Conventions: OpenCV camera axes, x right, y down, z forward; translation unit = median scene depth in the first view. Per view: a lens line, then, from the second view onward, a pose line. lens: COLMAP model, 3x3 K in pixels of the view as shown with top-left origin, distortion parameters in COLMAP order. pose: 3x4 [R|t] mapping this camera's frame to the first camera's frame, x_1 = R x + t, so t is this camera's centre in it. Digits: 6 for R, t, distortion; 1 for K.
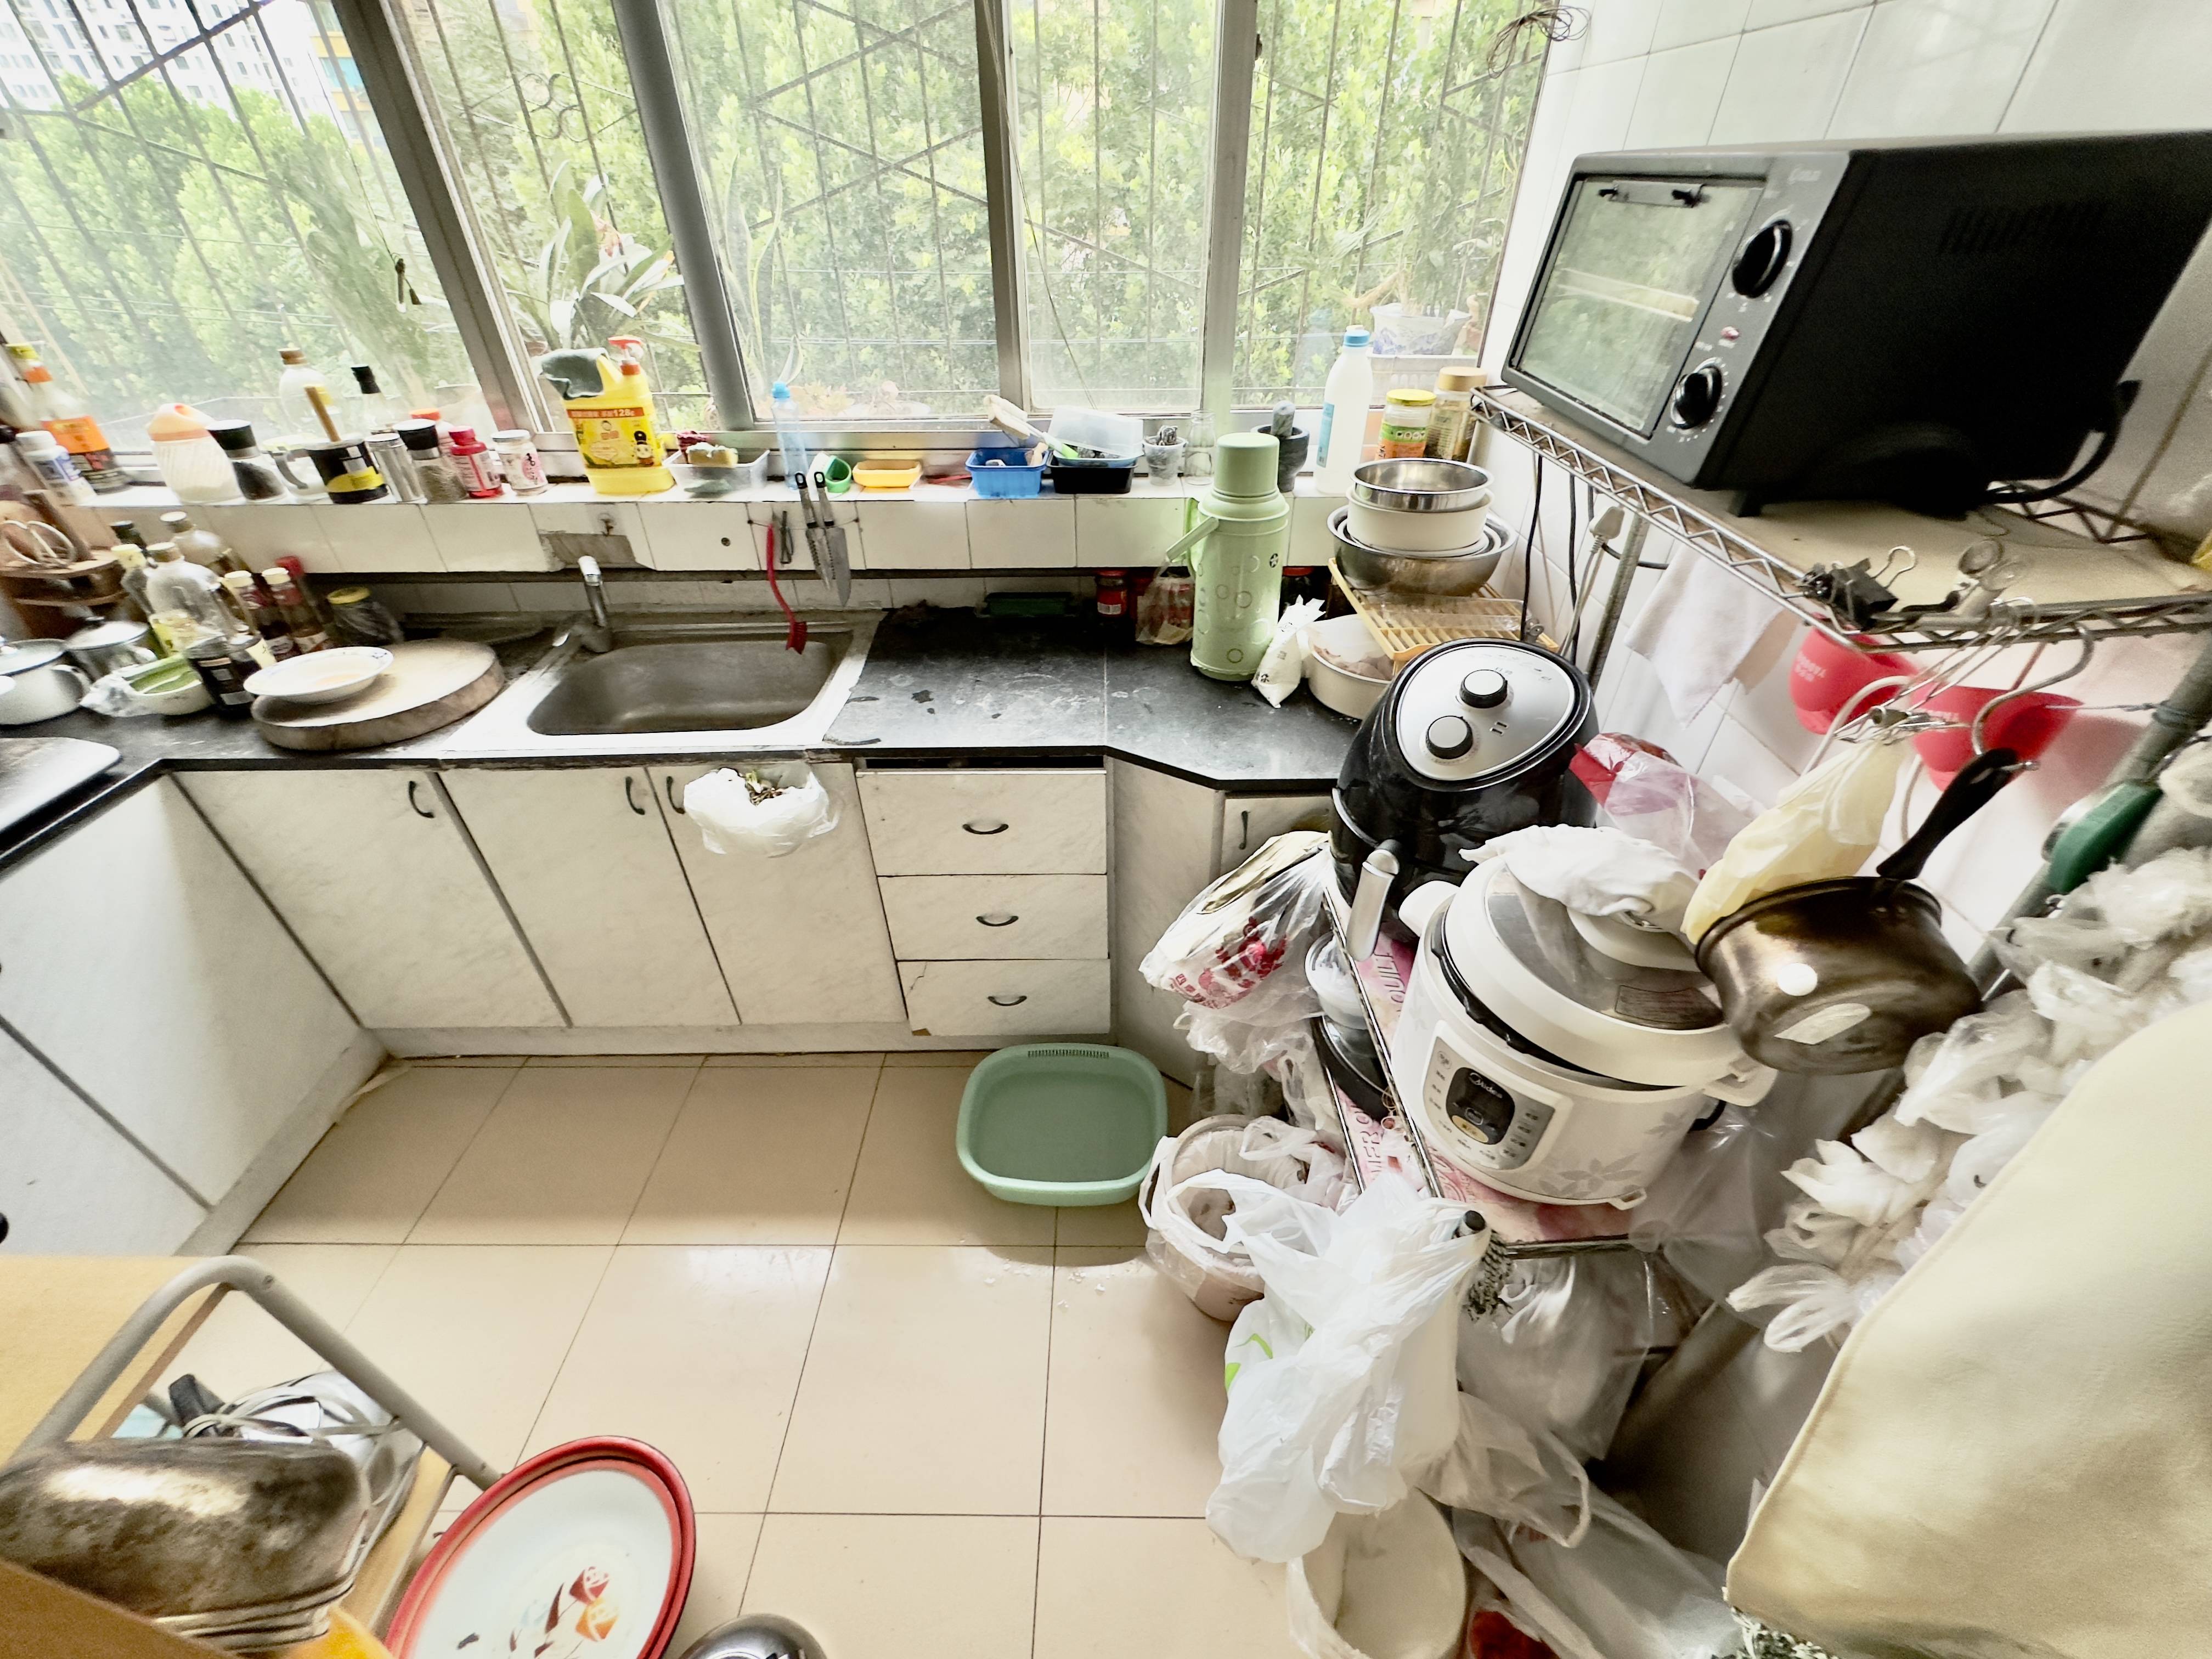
lens RADIAL K [[882.6, 0, 1109.0], [0, 882.6, 827.2], [0, 0, 1]] dist [-0.001495, -0.000274]
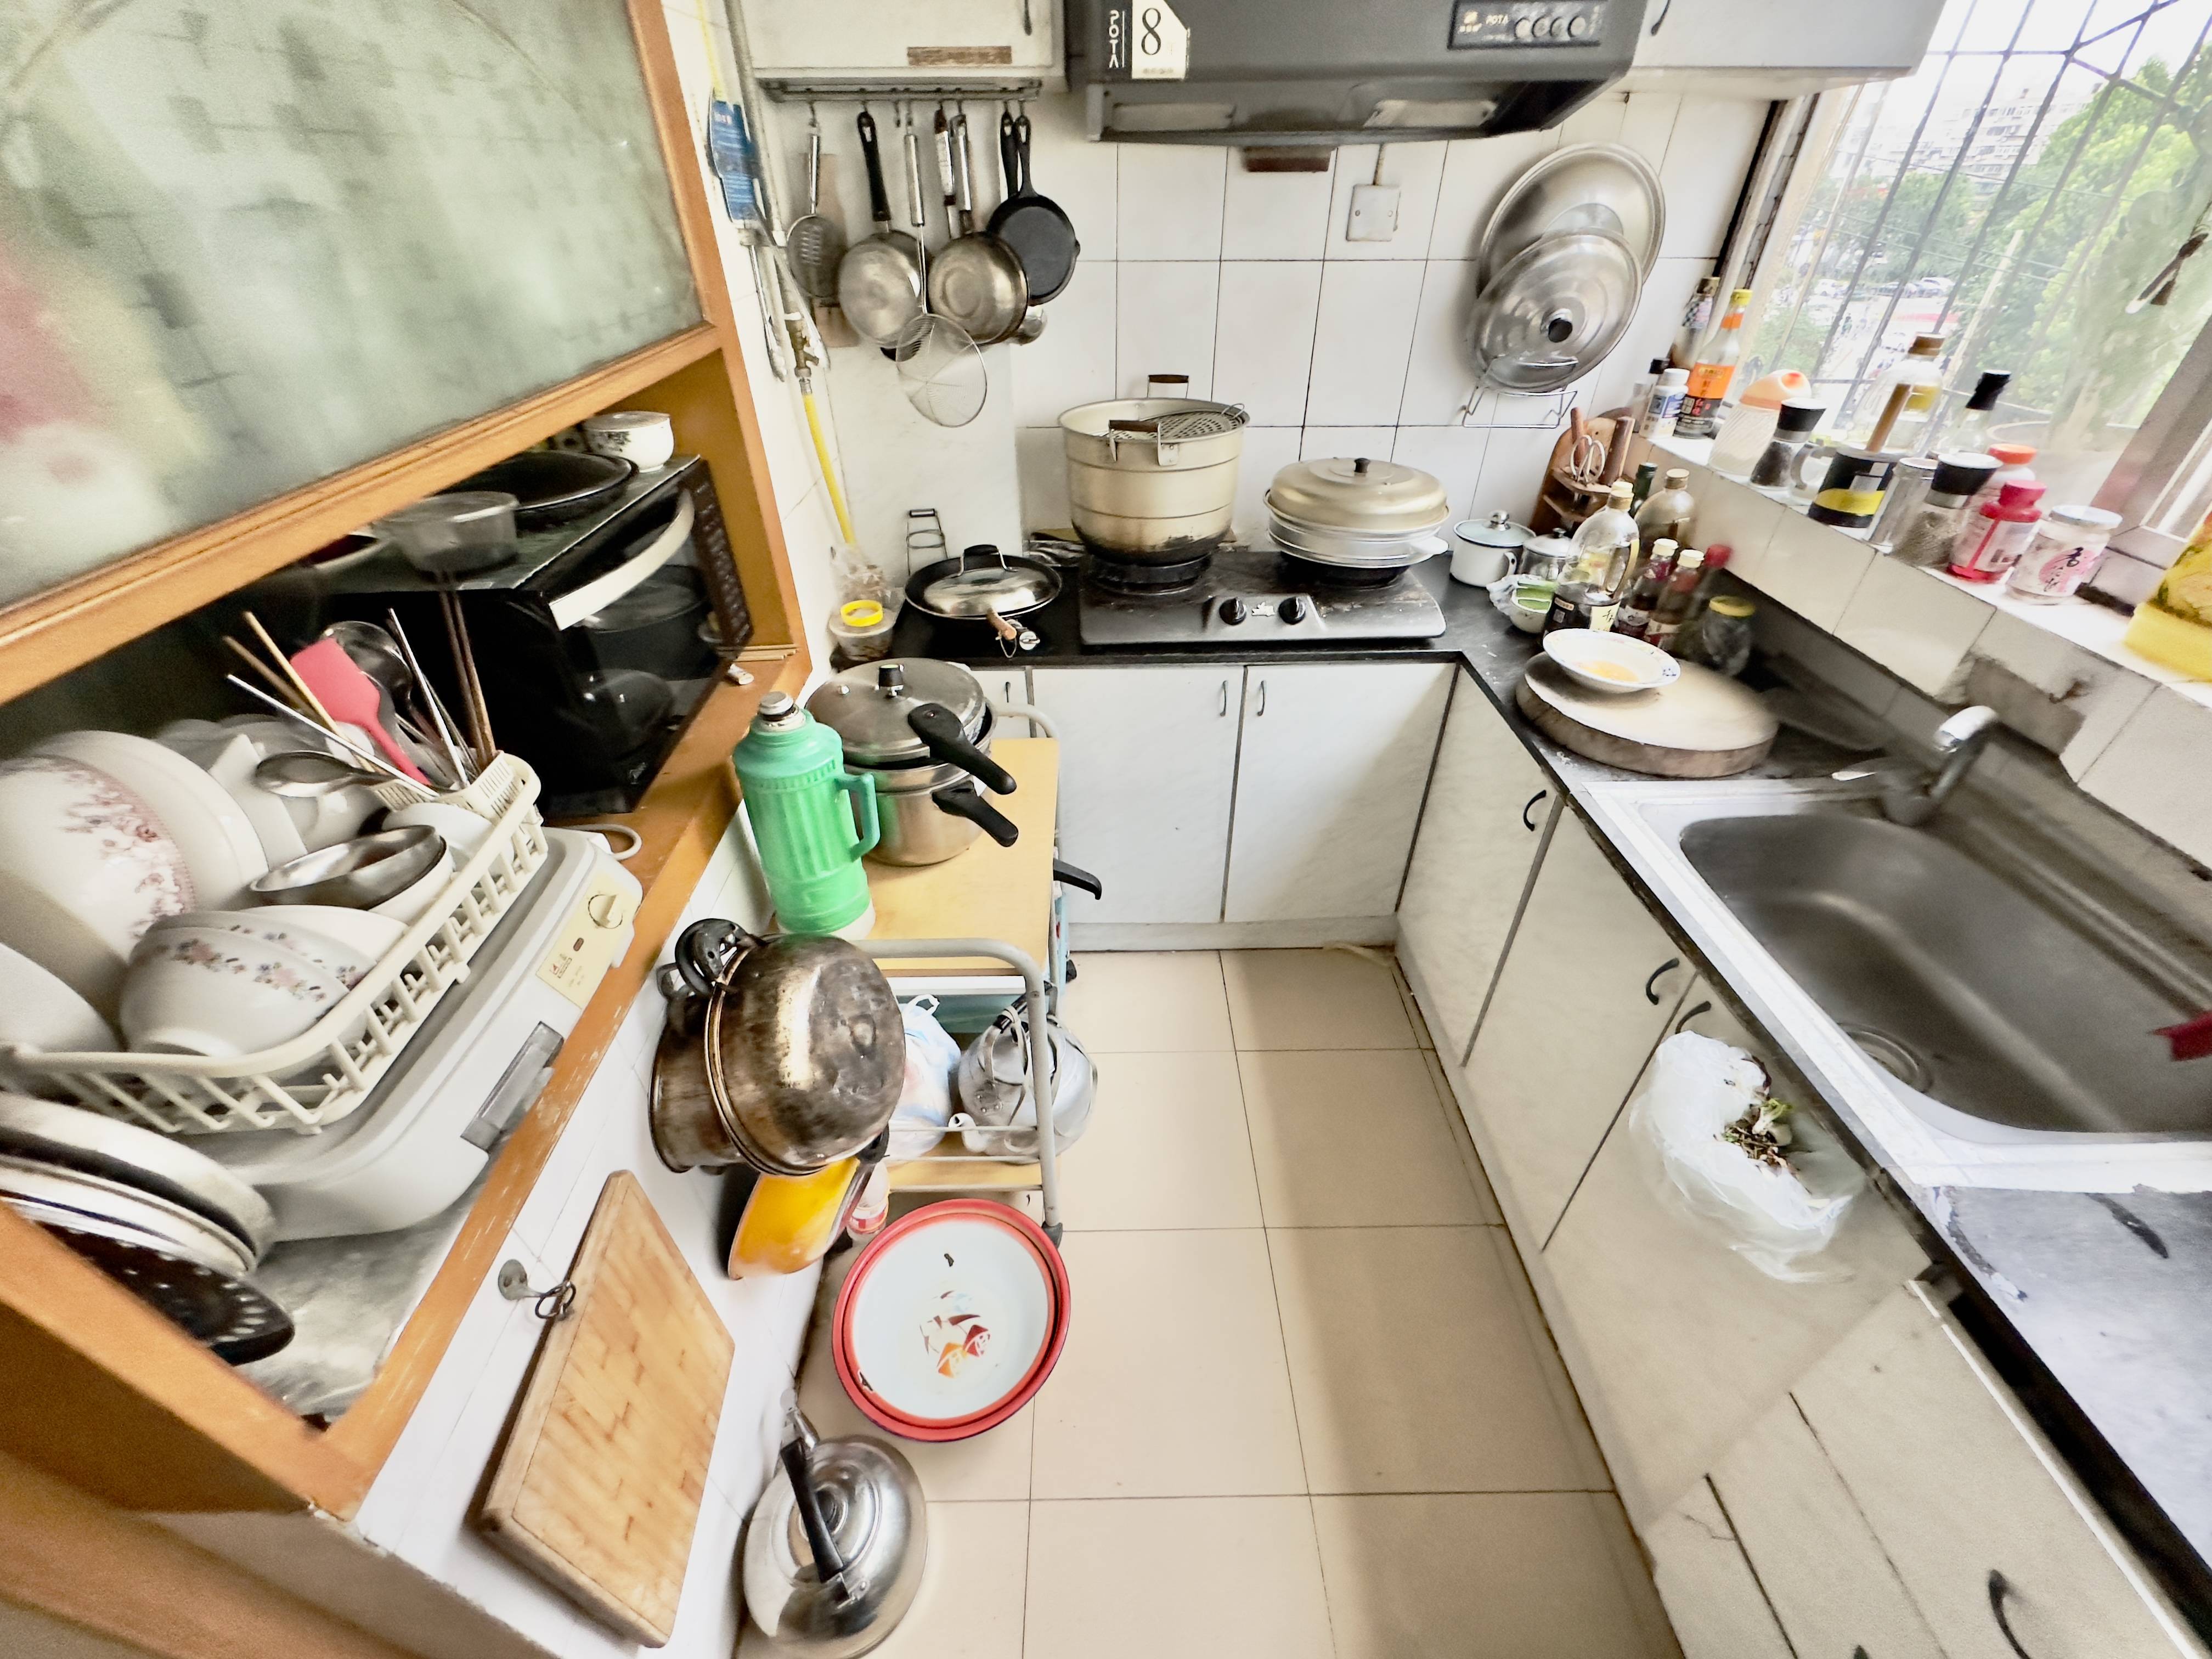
lens RADIAL K [[882.6, 0, 1101.8], [0, 882.6, 827.7], [0, 0, 1]] dist [-0.001495, -0.000274]
pose [[0.019848, 0.601790, -0.798408, -0.045280], [-0.588622, 0.652533, 0.477205, -0.182181], [0.808164, 0.460489, 0.367179, 0.293140]]
